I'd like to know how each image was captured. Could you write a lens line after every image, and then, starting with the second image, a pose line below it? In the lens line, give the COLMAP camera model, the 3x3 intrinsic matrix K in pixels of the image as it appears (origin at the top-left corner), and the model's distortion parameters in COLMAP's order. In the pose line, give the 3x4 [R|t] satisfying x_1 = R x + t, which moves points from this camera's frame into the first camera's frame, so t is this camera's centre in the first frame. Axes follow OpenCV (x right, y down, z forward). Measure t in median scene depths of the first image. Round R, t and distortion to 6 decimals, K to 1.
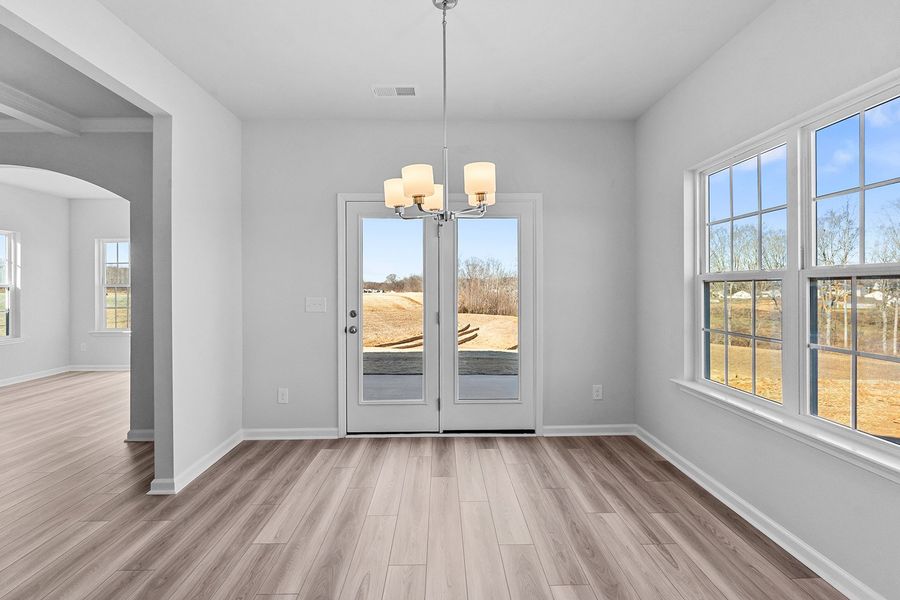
lens RADIAL K [[409.4, 0, 451.5], [0, 409.4, 285.9], [0, 0, 1]] dist [-0.000274, 0.000081]
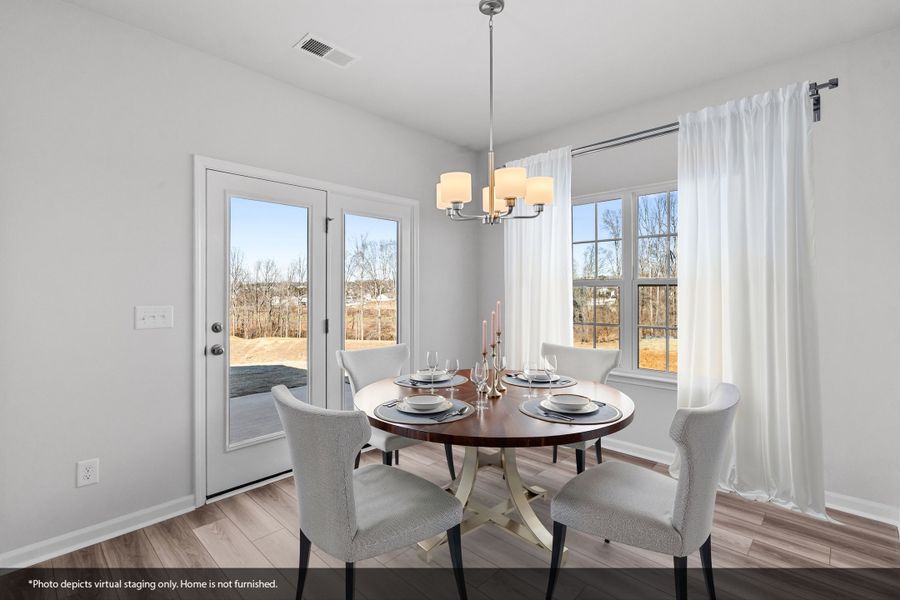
lens RADIAL K [[412.0, 0, 448.5], [0, 412.0, 290.3], [0, 0, 1]] dist [-0.002414, -0.000275]
pose [[0.709815, 0.001772, 0.704386, -0.472649], [-0.001717, 0.999998, -0.000786, 0.002646], [-0.704386, -0.000651, 0.709816, 0.208960]]
